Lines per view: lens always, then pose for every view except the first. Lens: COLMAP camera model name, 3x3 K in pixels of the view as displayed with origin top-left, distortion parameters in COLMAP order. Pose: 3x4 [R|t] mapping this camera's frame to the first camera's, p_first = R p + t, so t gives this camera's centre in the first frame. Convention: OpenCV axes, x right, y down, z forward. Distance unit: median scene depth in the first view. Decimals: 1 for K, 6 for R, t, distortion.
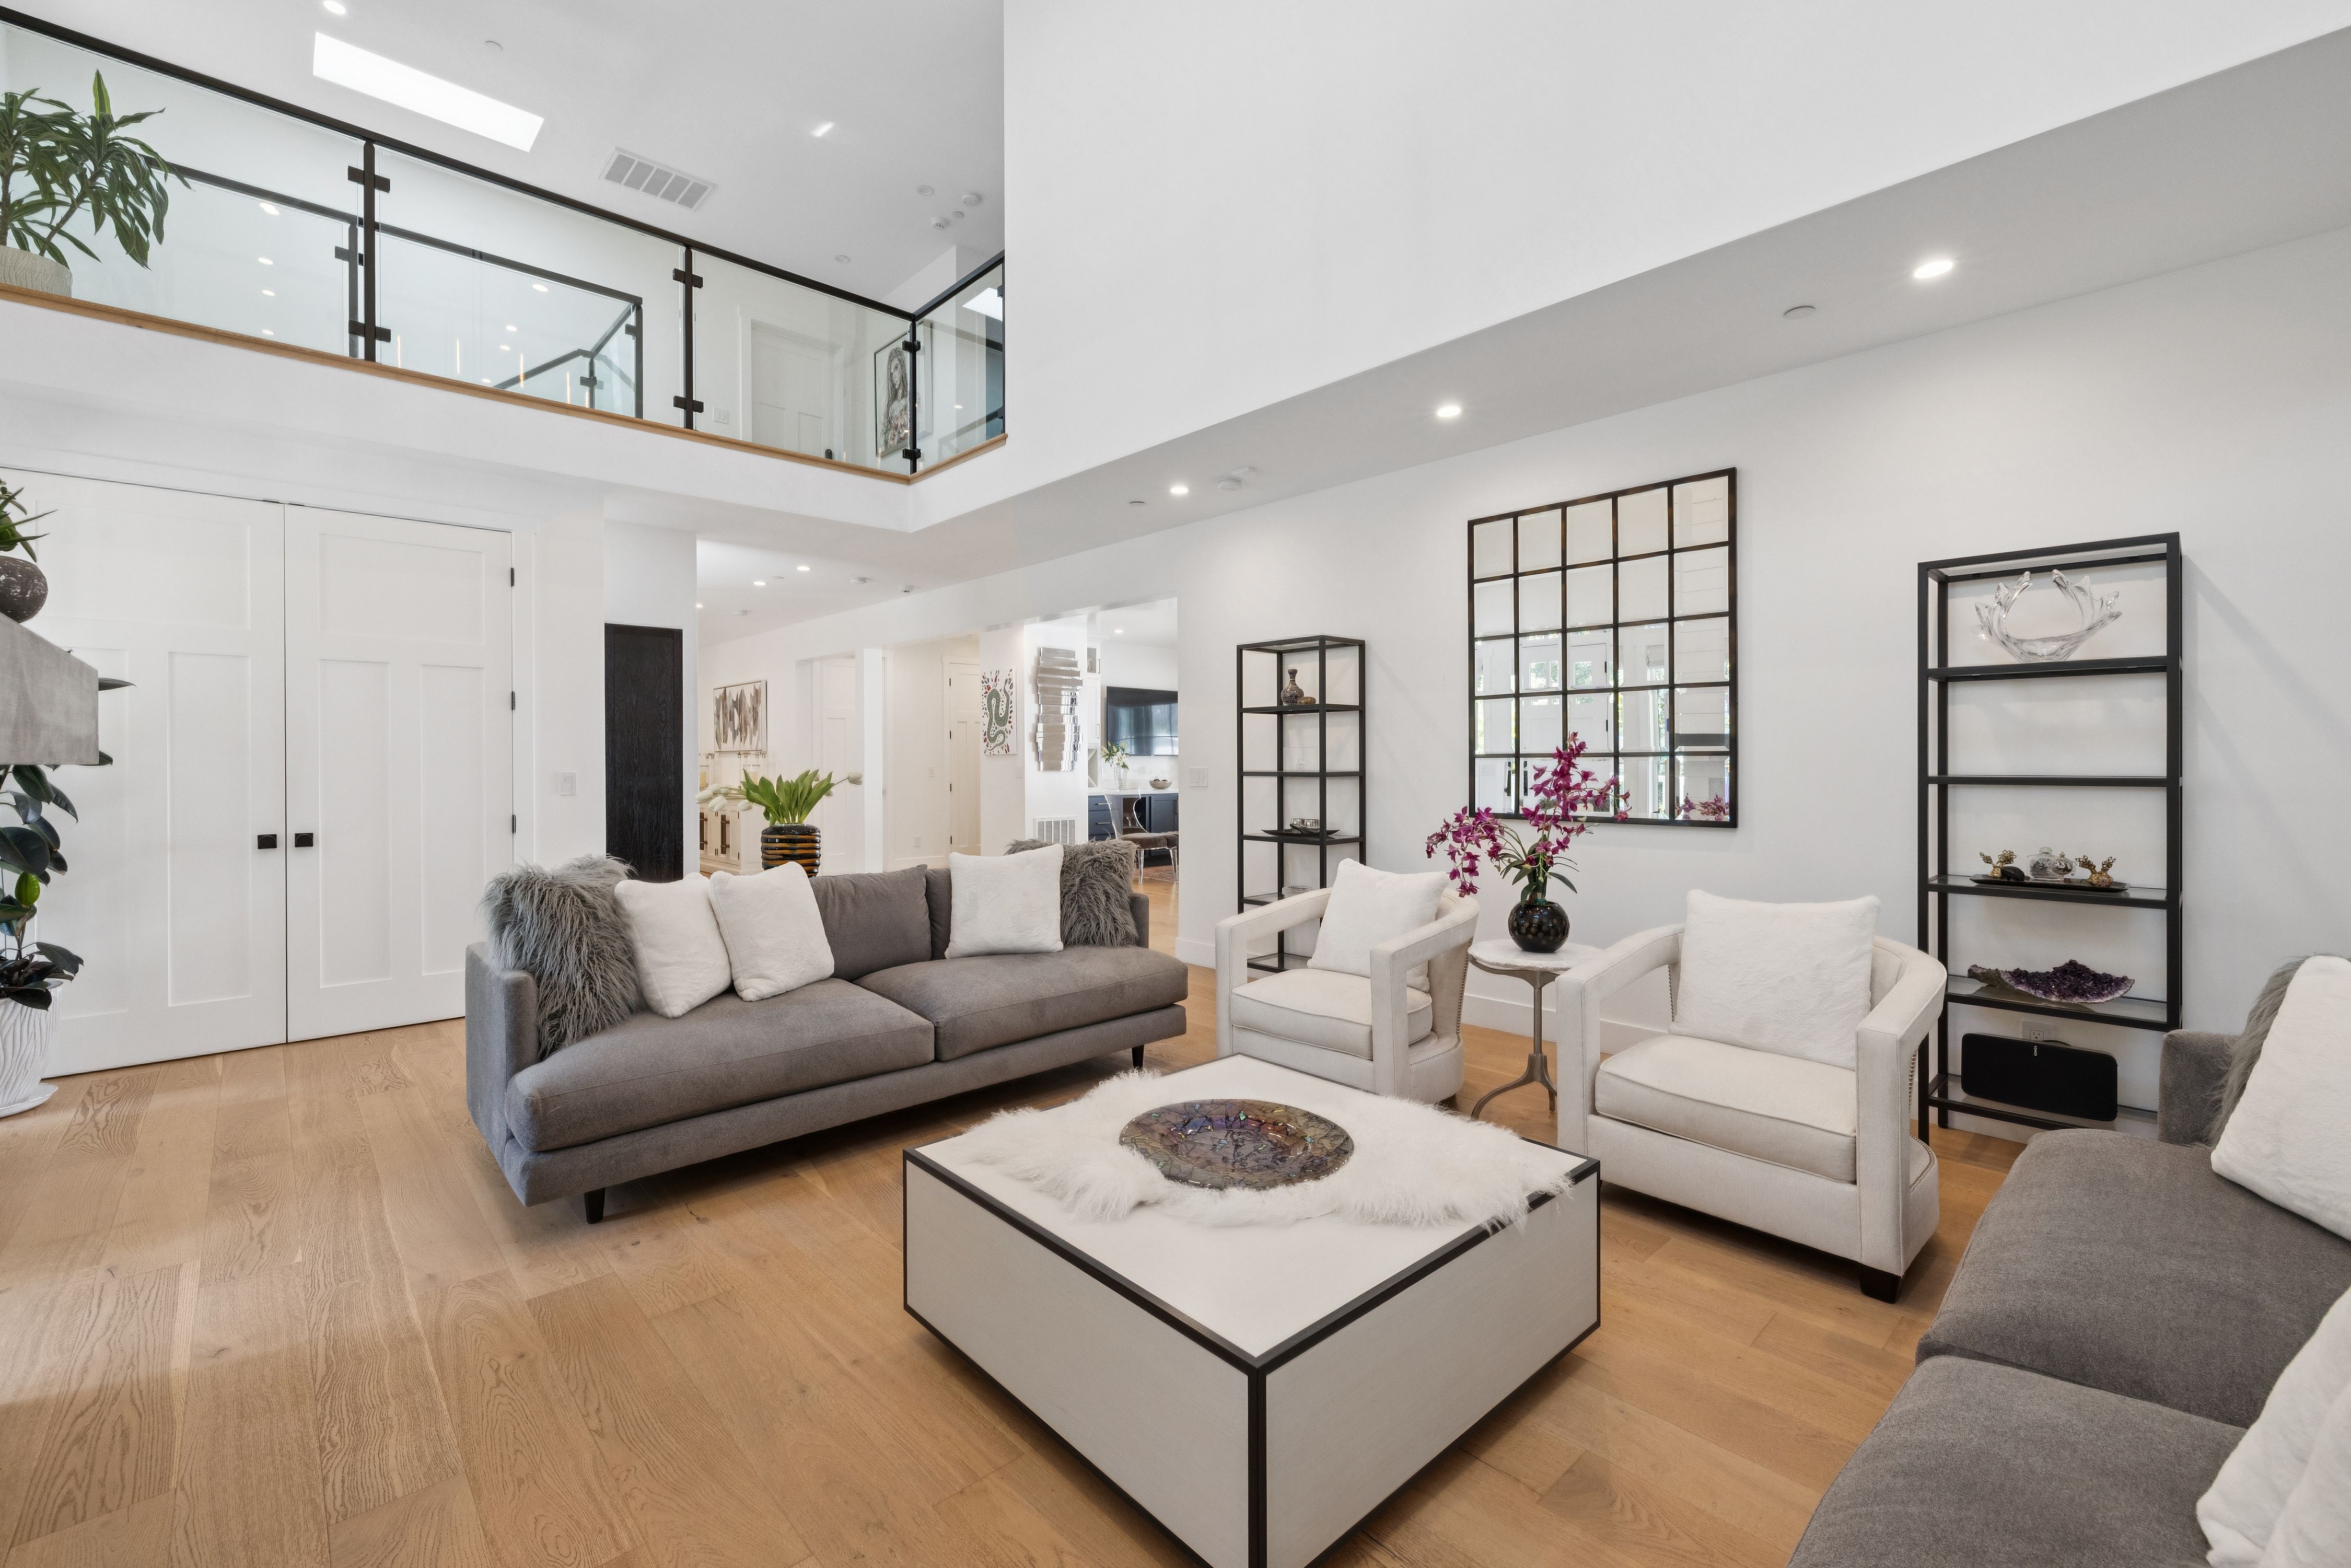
lens RADIAL K [[997.8, 0, 1175.5], [0, 997.8, 773.2], [0, 0, 1]] dist [-0.000760, 0.000098]
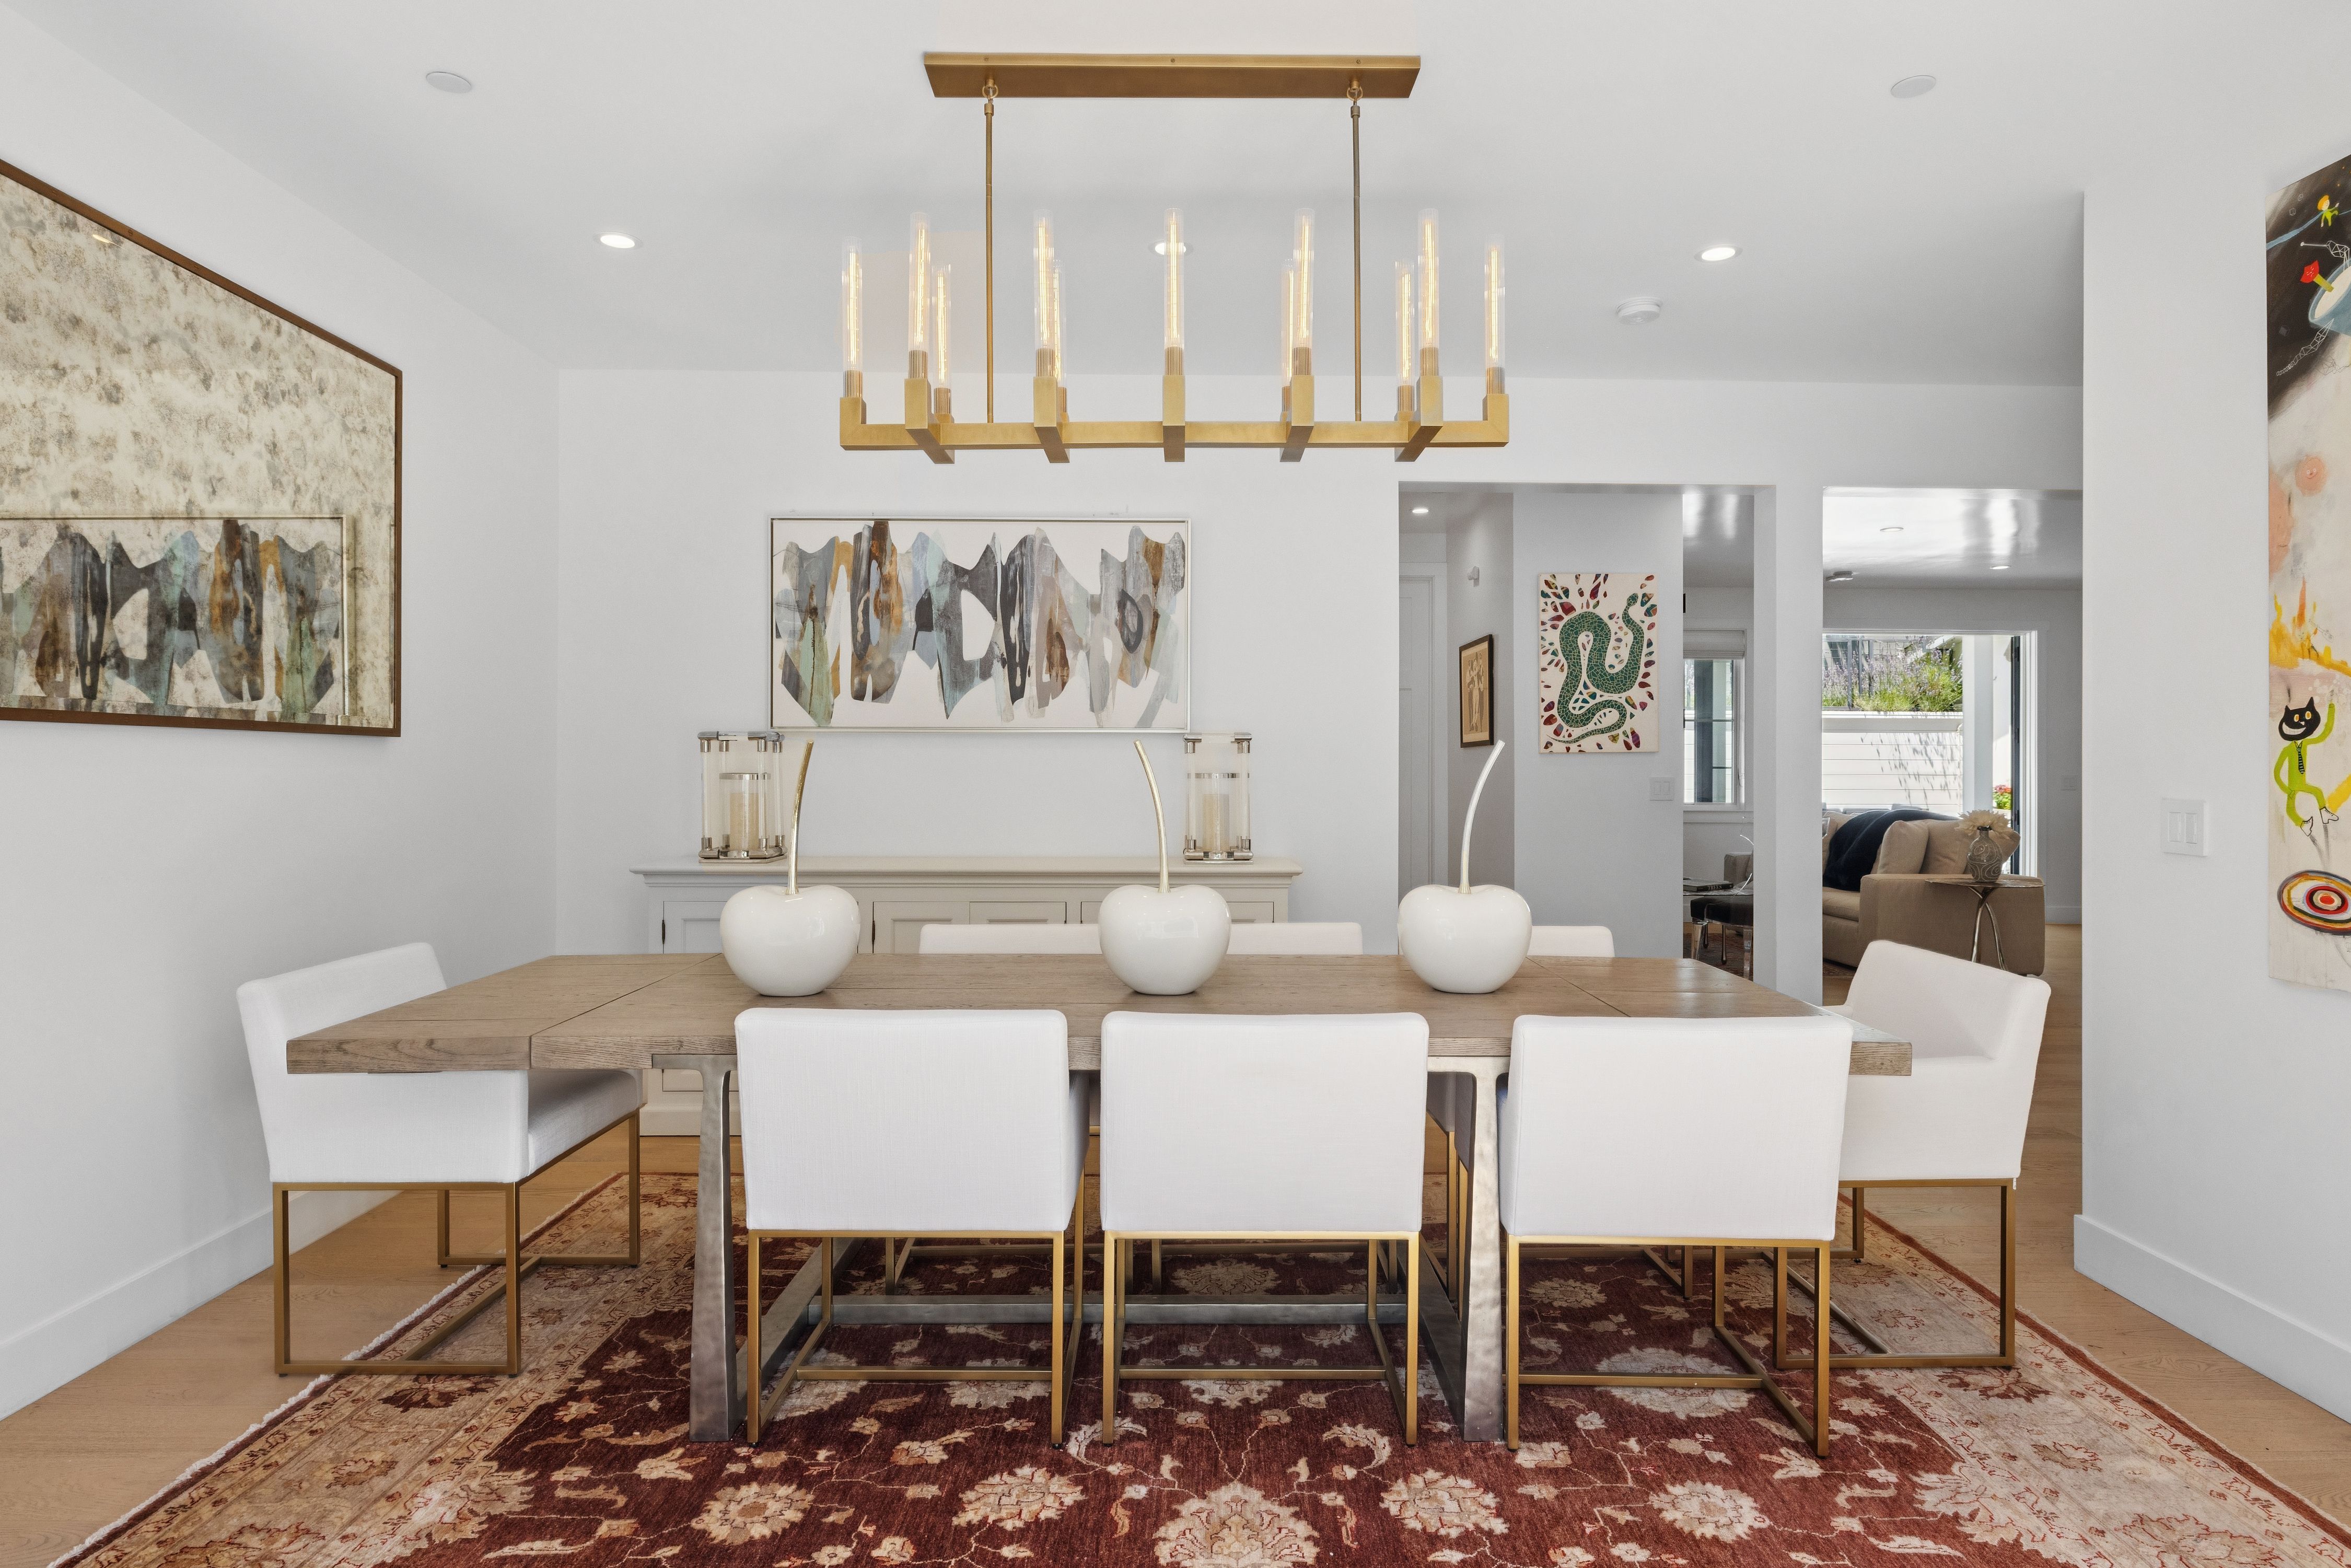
lens RADIAL K [[1287.9, 0, 1179.0], [0, 1287.9, 778.8], [0, 0, 1]] dist [-0.001413, -0.000110]
pose [[0.670157, -0.000700, 0.742219, -0.759978], [0.000423, 1.000000, 0.000561, -0.006431], [-0.742219, -0.000062, 0.670157, 0.736586]]
